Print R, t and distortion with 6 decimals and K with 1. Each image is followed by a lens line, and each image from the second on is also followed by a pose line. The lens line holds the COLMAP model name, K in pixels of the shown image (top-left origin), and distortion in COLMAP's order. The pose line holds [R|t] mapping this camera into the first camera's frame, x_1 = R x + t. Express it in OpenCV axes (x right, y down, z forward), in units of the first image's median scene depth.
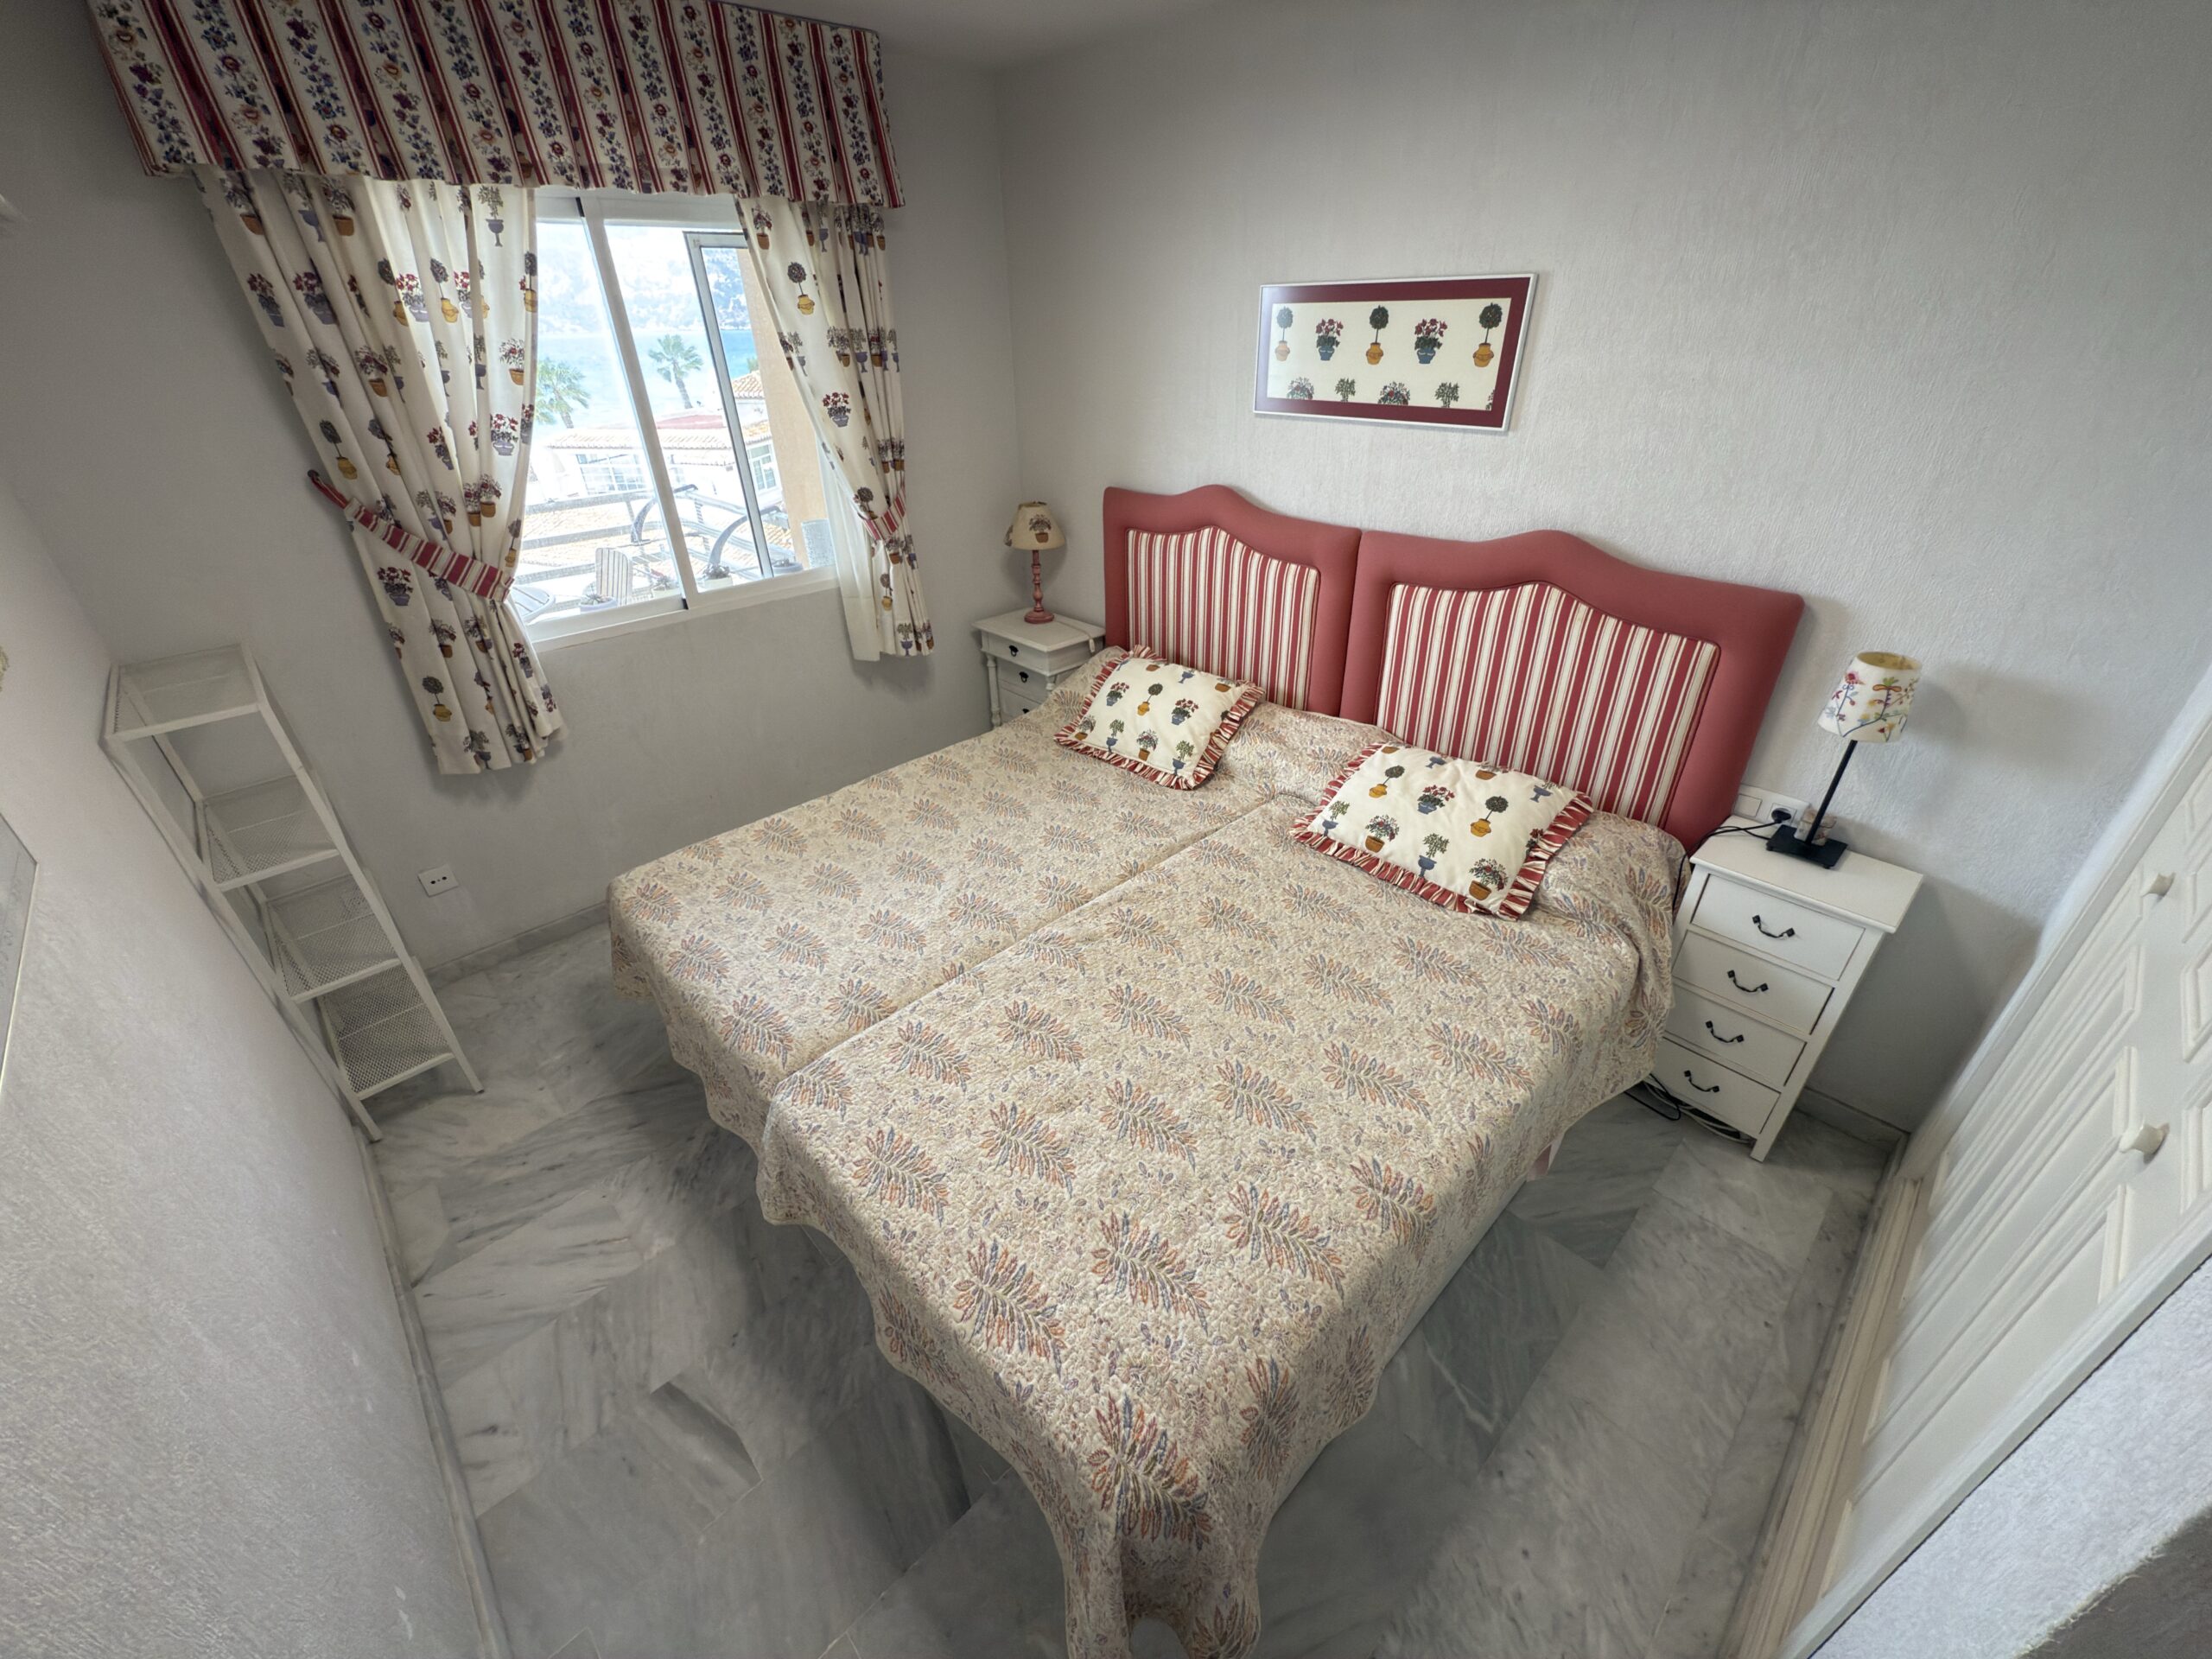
lens RADIAL K [[882.2, 0, 1105.1], [0, 882.2, 828.9], [0, 0, 1]] dist [-0.004305, 0.001464]
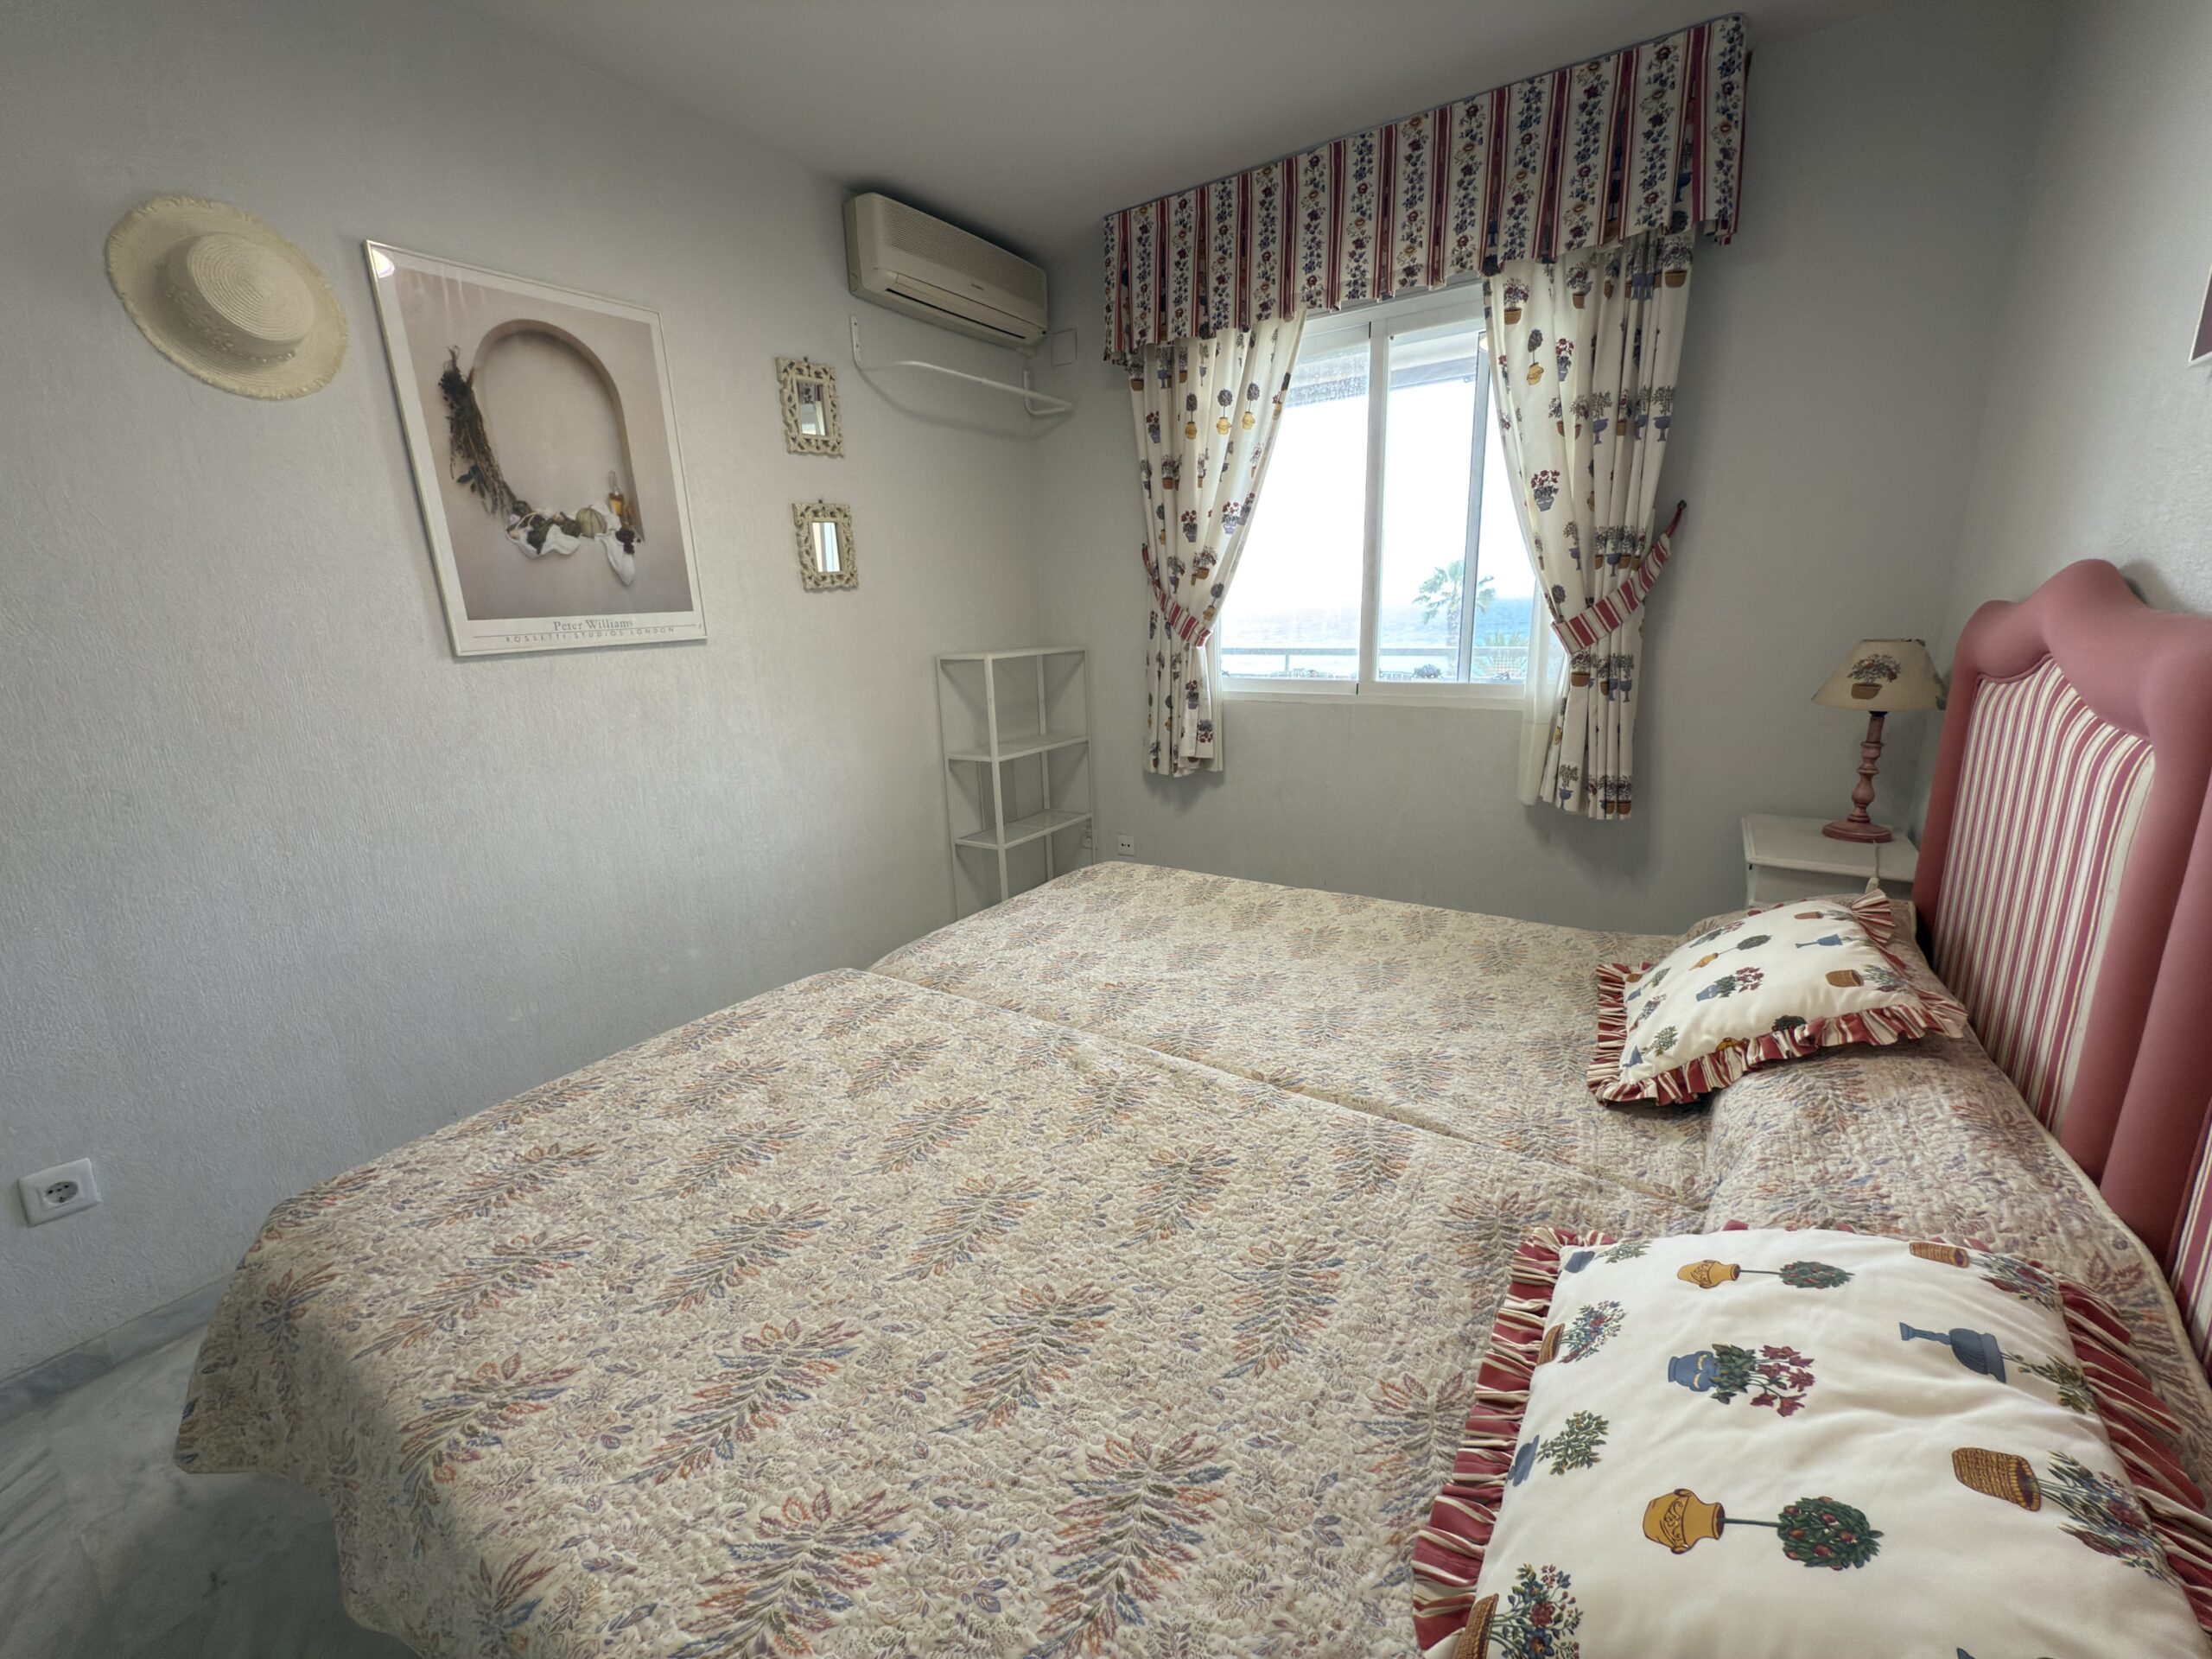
lens RADIAL K [[882.2, 0, 1104.0], [0, 882.2, 825.0], [0, 0, 1]] dist [-0.004305, 0.001464]
pose [[0.220292, 0.247886, -0.943411, 0.559583], [-0.470737, 0.874108, 0.119756, -0.130737], [0.854329, 0.417717, 0.309248, 0.637369]]
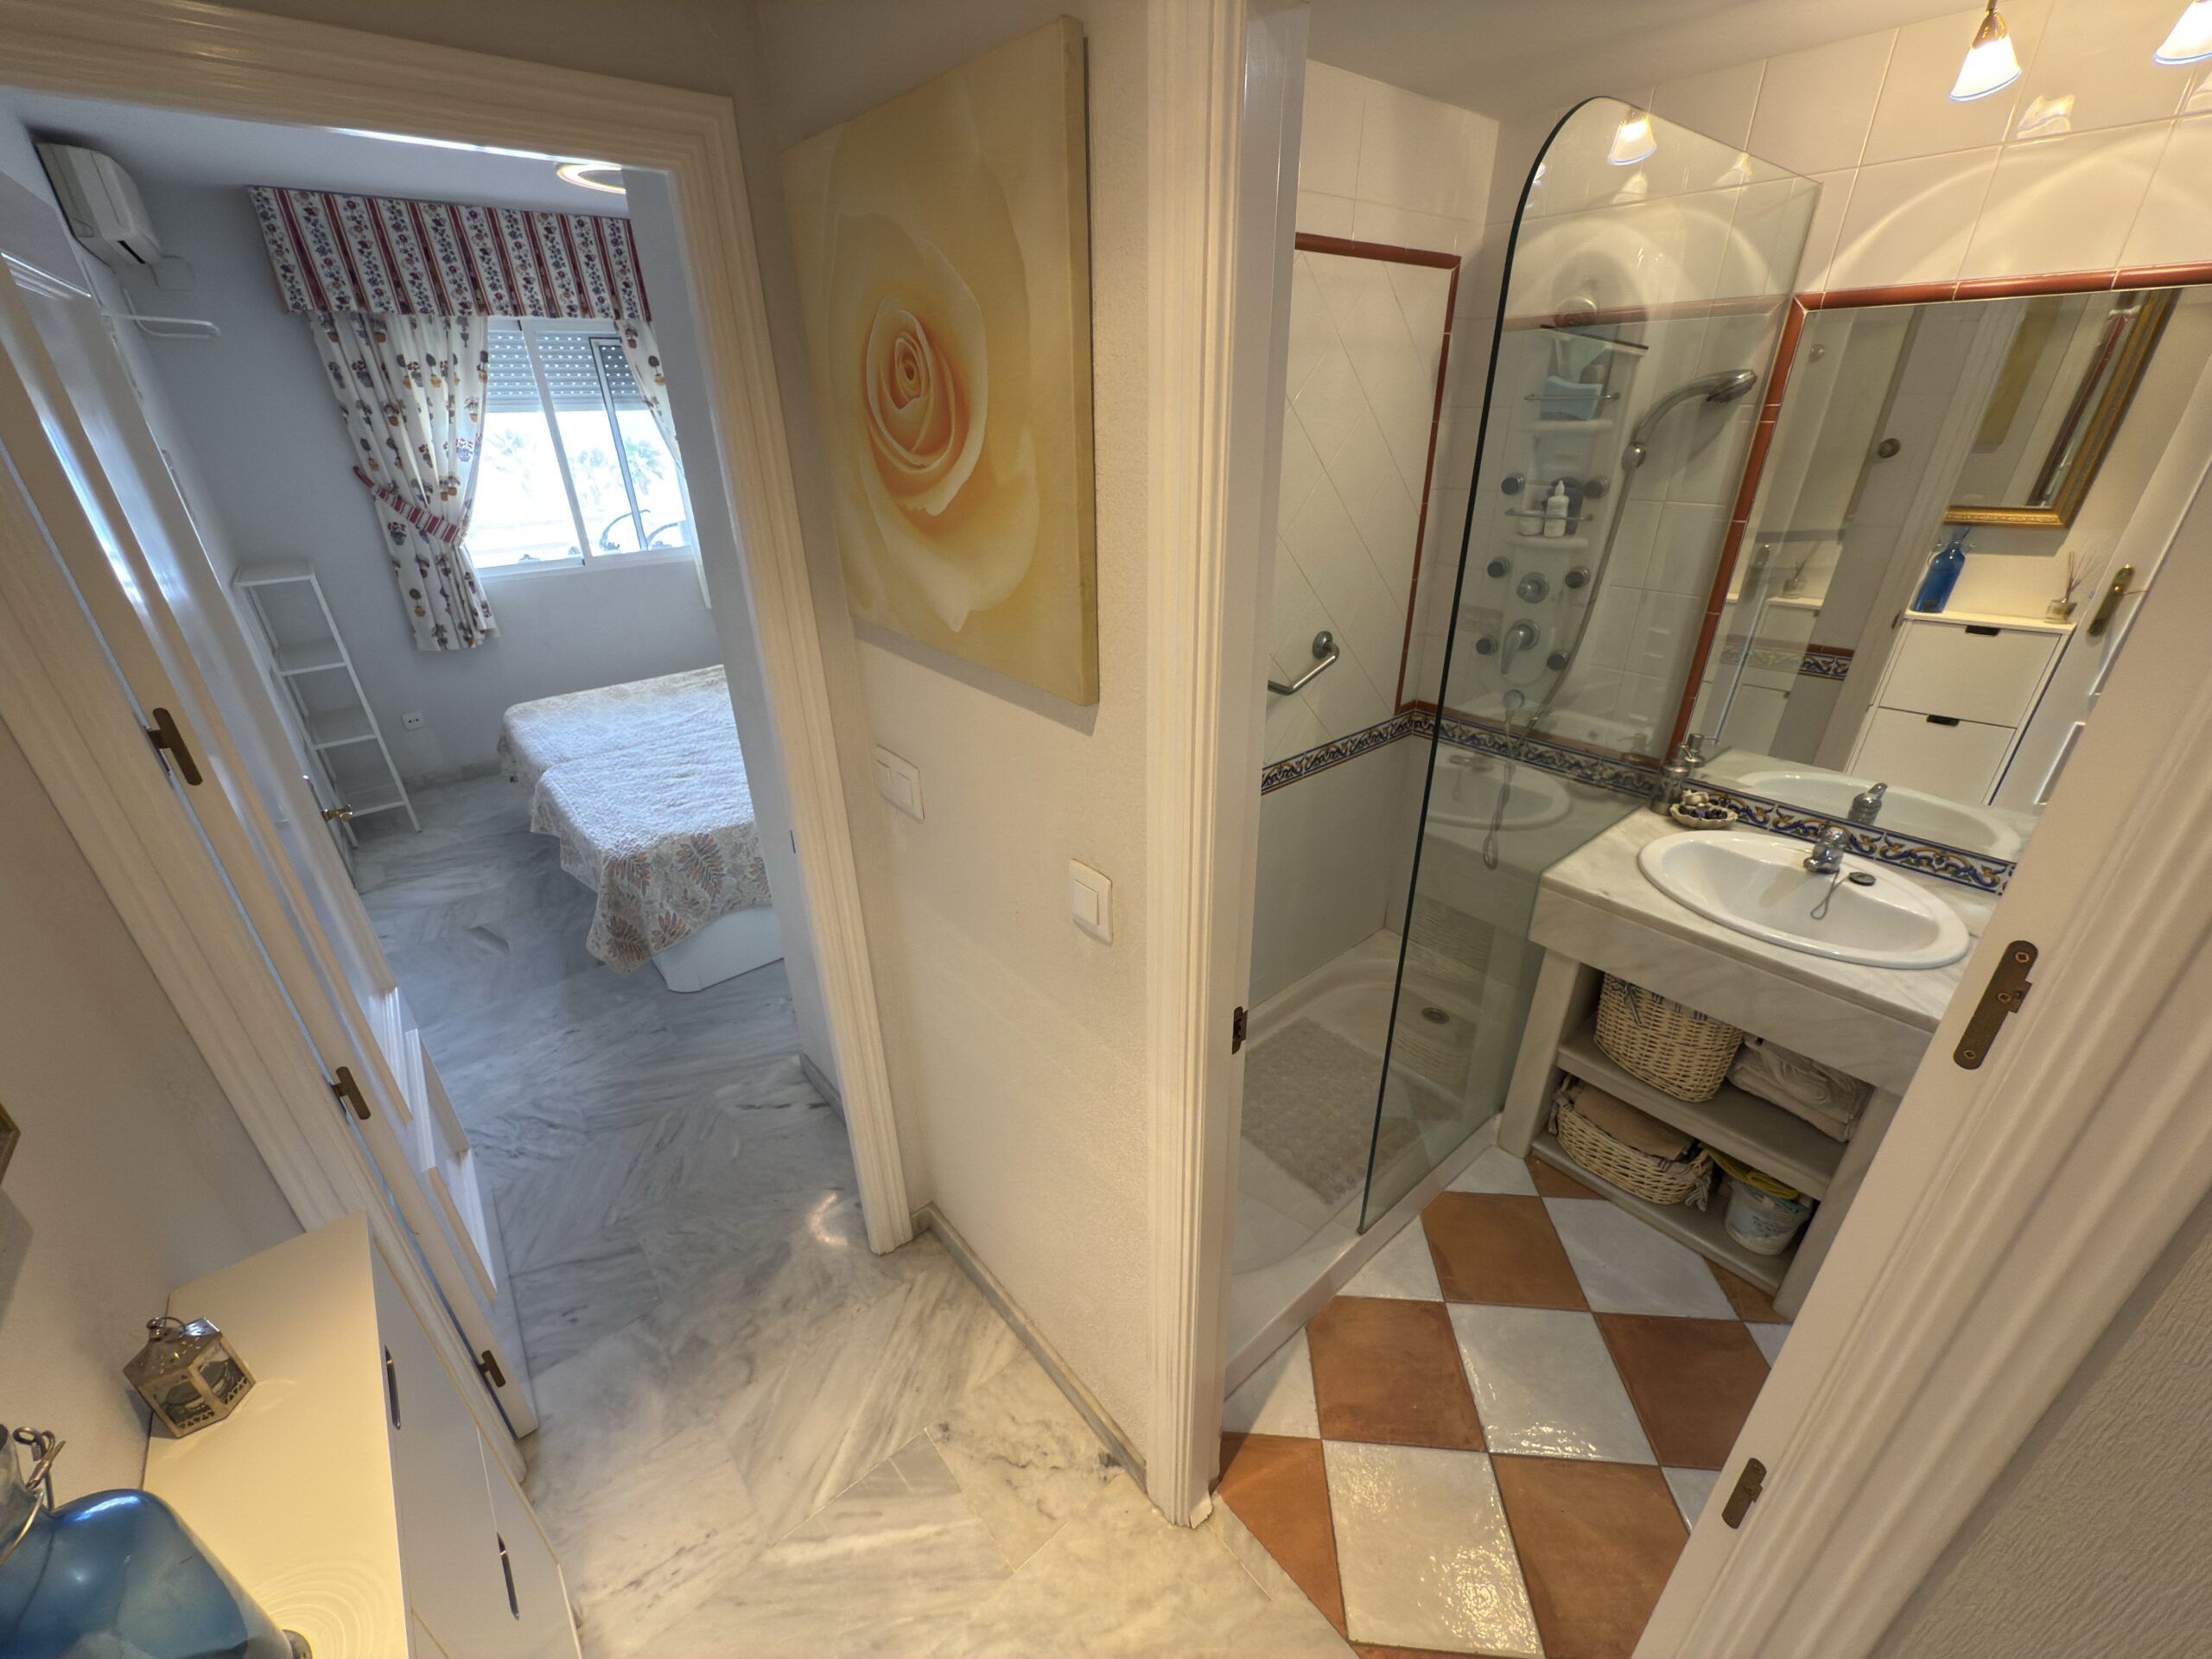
lens RADIAL K [[882.2, 0, 1106.7], [0, 882.2, 827.5], [0, 0, 1]] dist [-0.004305, 0.001464]
pose [[0.998278, 0.030196, -0.050296, 0.697231], [-0.033879, 0.996678, -0.074055, 0.383469], [0.047893, 0.075632, 0.995985, -0.619539]]
